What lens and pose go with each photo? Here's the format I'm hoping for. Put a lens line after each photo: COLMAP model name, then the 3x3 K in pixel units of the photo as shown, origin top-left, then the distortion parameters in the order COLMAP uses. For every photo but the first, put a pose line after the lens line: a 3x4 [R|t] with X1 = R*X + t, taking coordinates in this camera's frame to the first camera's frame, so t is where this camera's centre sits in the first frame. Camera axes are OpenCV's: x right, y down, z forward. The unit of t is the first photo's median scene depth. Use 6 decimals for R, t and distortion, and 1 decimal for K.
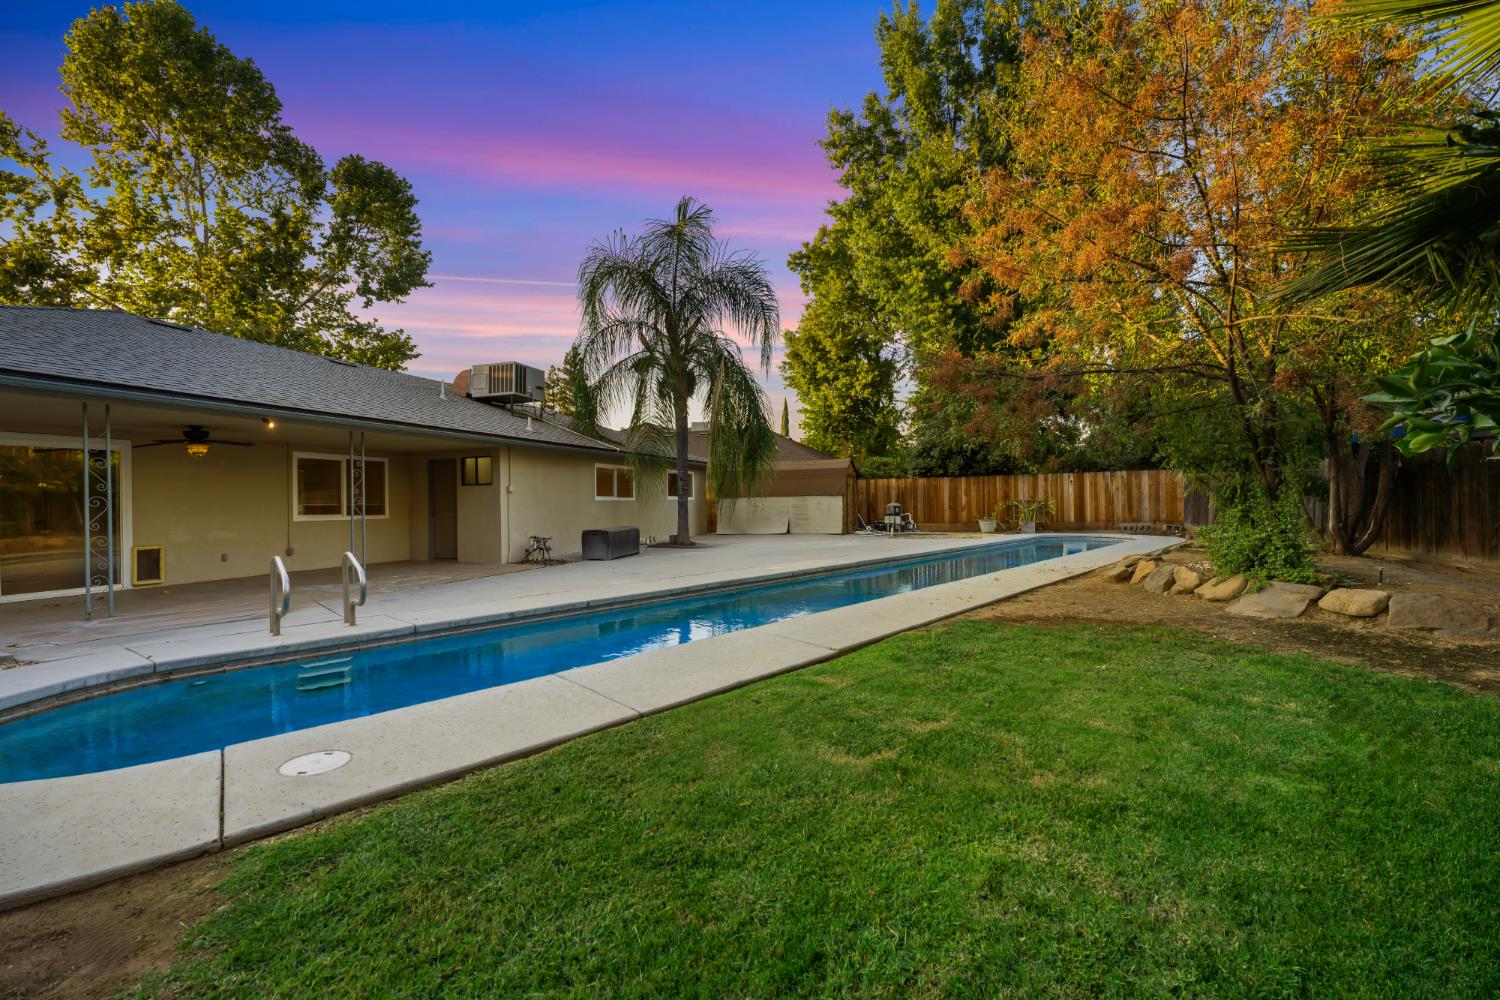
lens RADIAL K [[619.6, 0, 750.3], [0, 619.6, 499.2], [0, 0, 1]] dist [-0.001324, -0.000303]
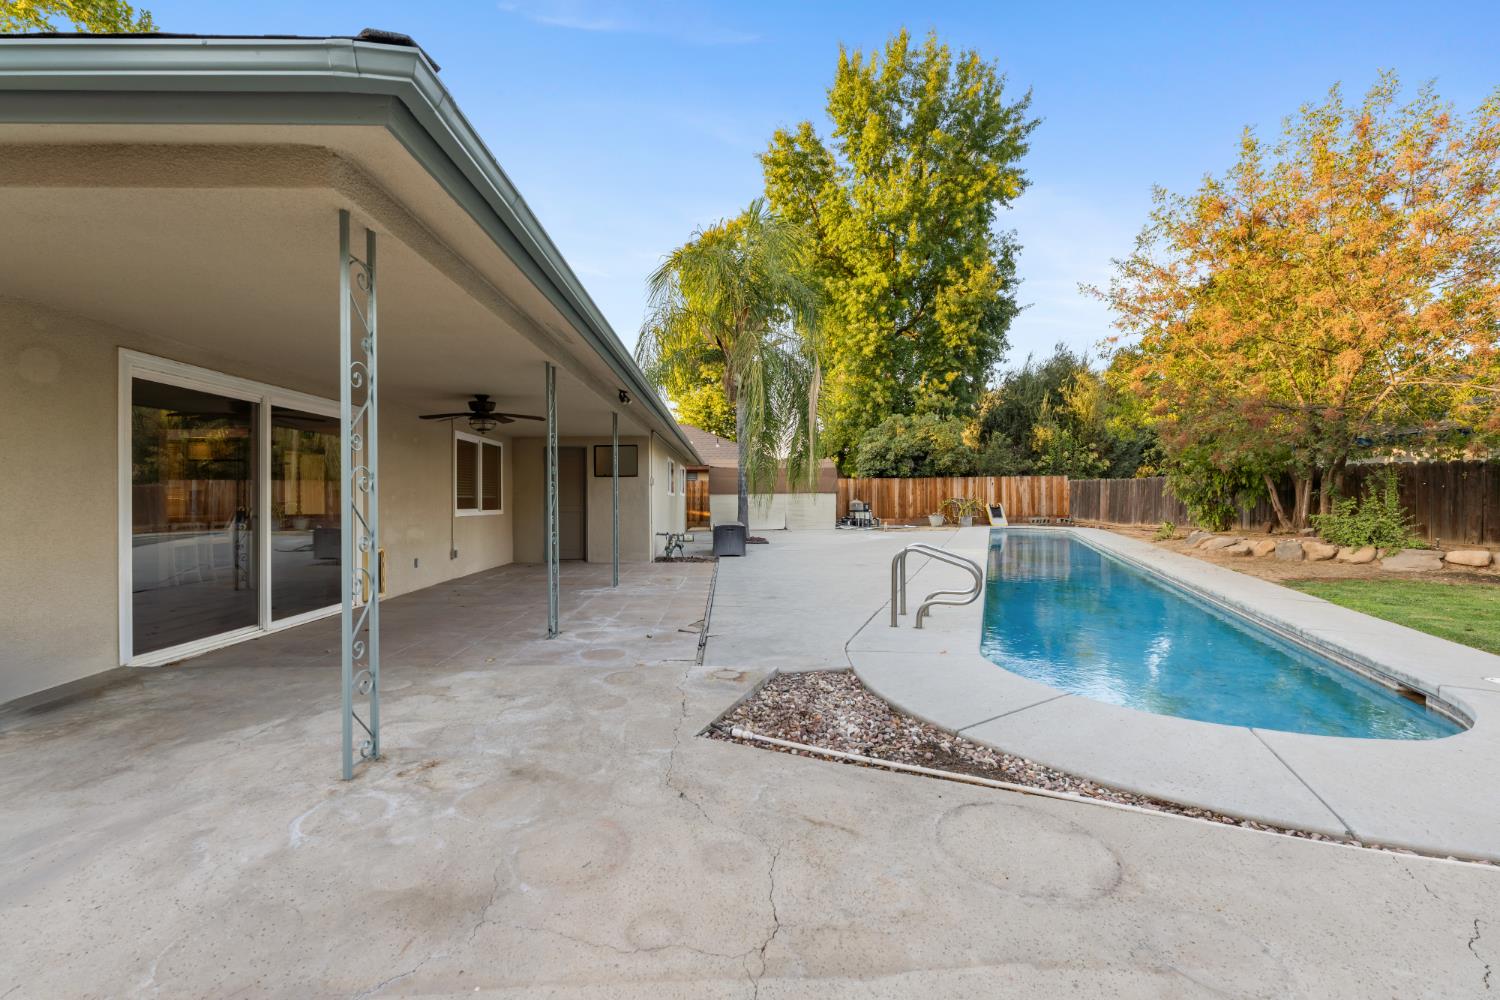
lens RADIAL K [[619.6, 0, 748.2], [0, 619.6, 493.2], [0, 0, 1]] dist [-0.001324, -0.000303]
pose [[0.917722, 0.010747, 0.397079, -0.401386], [-0.007665, 0.999927, -0.009348, 0.005135], [-0.397150, 0.005535, 0.917737, 0.061947]]
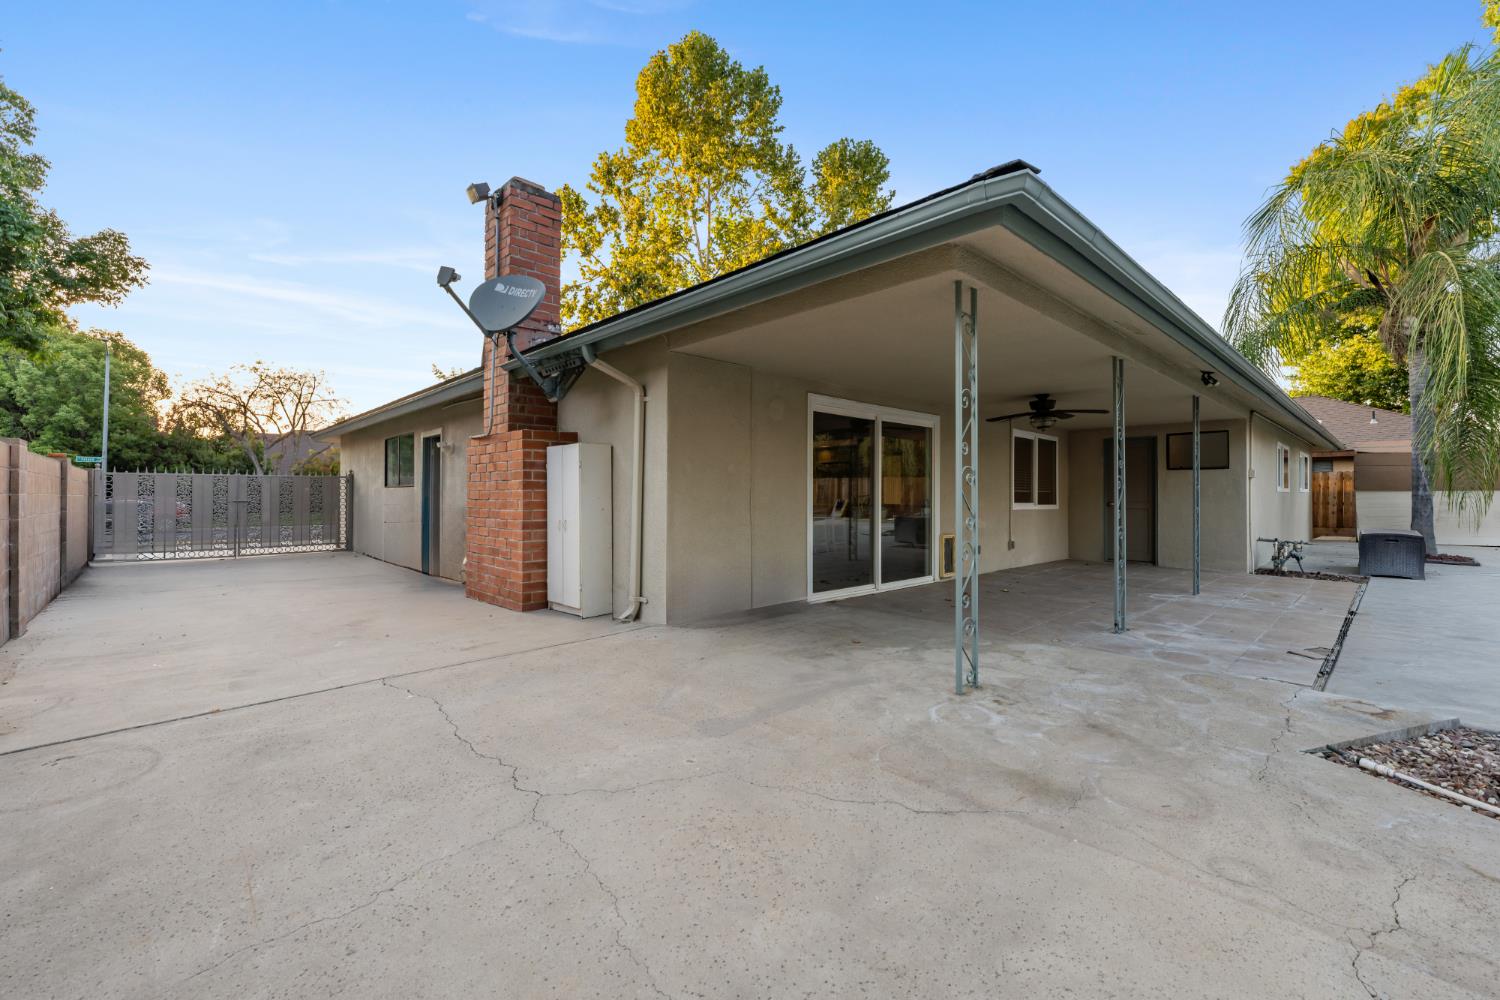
lens RADIAL K [[619.6, 0, 733.6], [0, 619.6, 490.2], [0, 0, 1]] dist [-0.001324, -0.000303]
pose [[0.902920, 0.014350, -0.429570, -0.407563], [-0.014333, 0.999892, 0.003275, 0.005910], [0.429570, 0.003200, 0.903028, 0.032640]]
